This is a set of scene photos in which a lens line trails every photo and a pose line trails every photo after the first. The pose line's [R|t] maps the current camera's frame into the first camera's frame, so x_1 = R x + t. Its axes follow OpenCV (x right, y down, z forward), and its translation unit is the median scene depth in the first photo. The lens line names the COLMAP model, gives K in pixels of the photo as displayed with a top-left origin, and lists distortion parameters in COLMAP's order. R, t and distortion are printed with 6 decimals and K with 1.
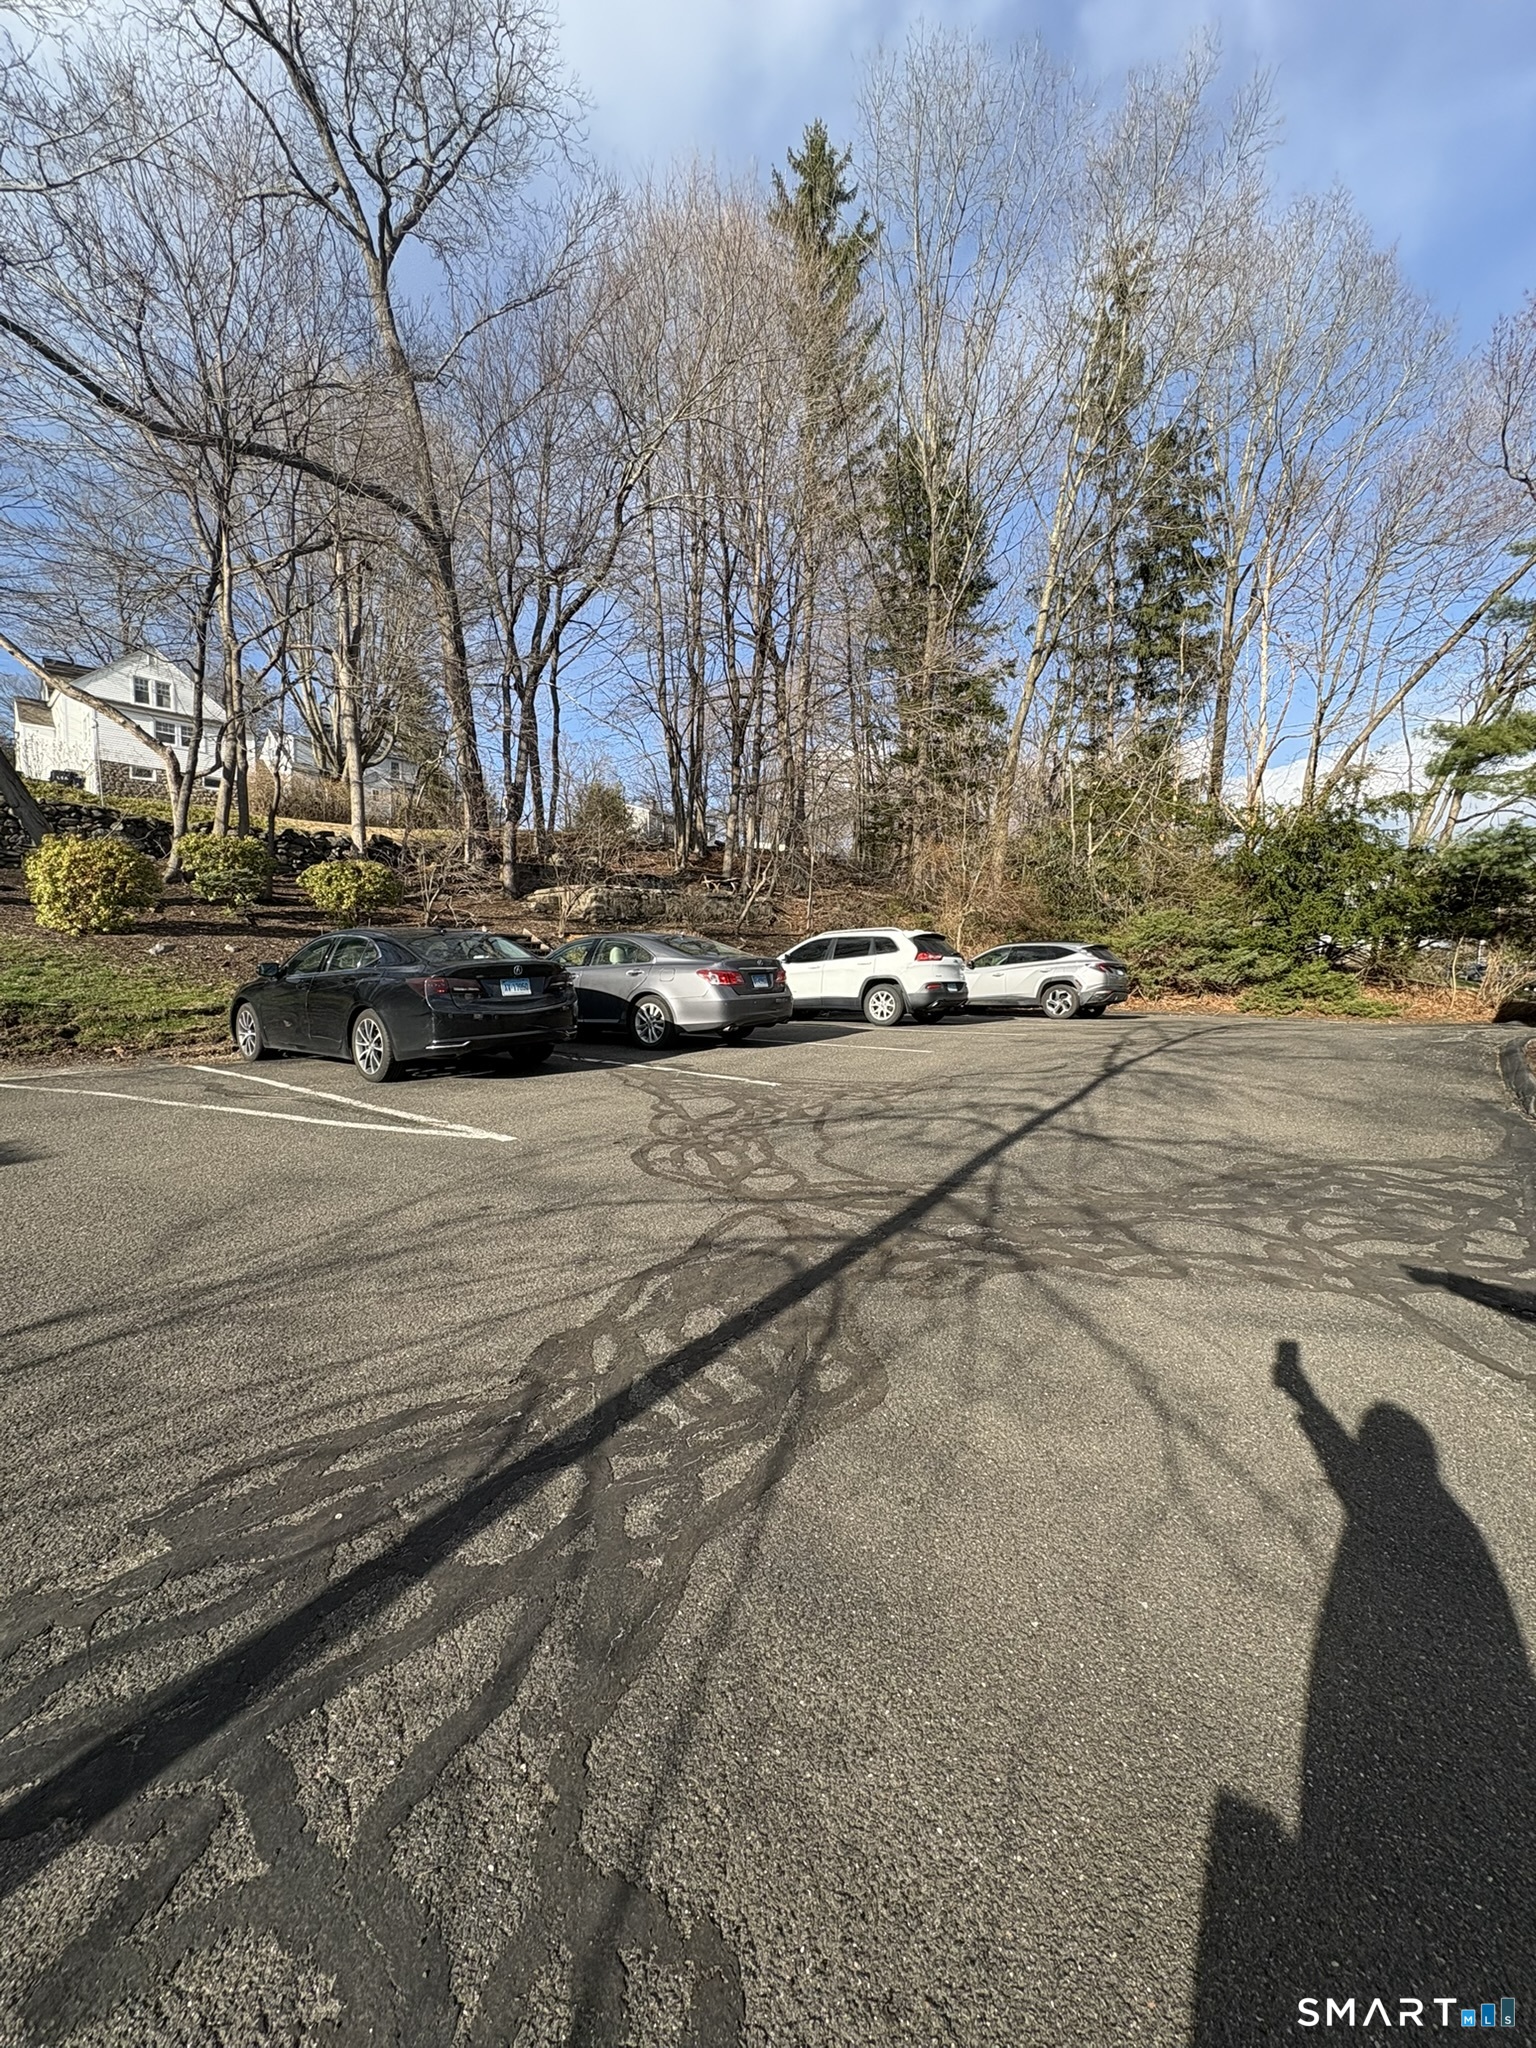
lens RADIAL K [[816.9, 0, 768.0], [0, 816.9, 1024.0], [0, 0, 1]] dist [0.003030, -0.000161]
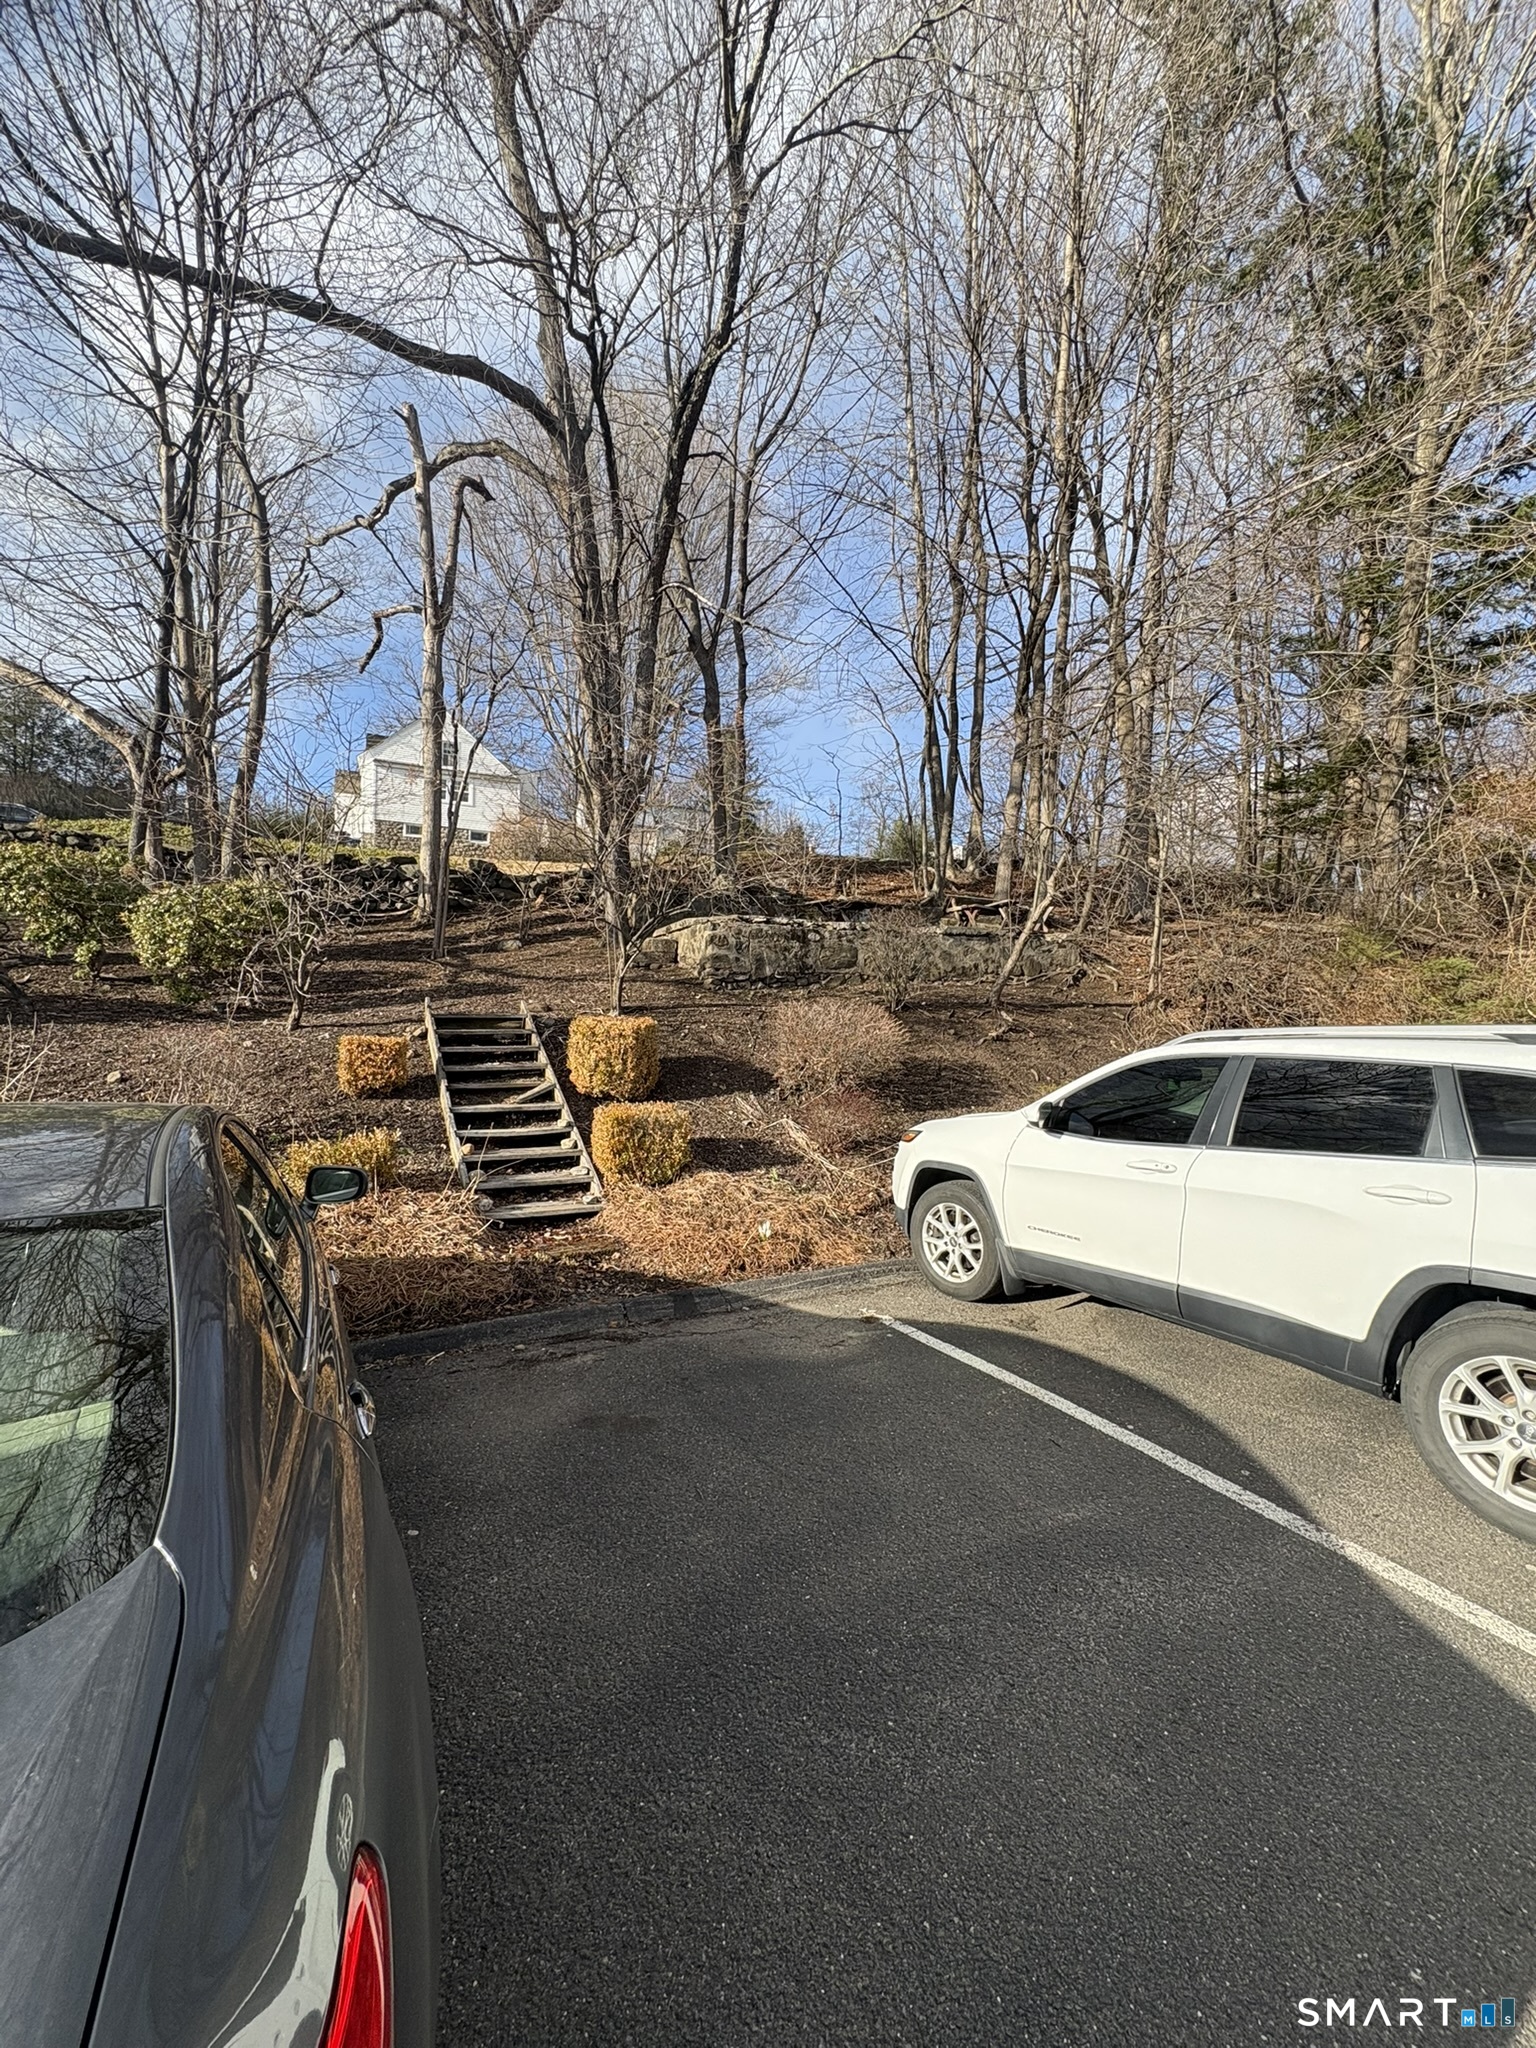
lens RADIAL K [[816.9, 0, 768.0], [0, 816.9, 1024.0], [0, 0, 1]] dist [0.003030, -0.000161]
pose [[0.920668, 0.015324, -0.390047, 0.031848], [-0.039036, 0.997835, -0.052937, -0.068337], [0.388391, 0.063964, 0.919272, 0.499613]]
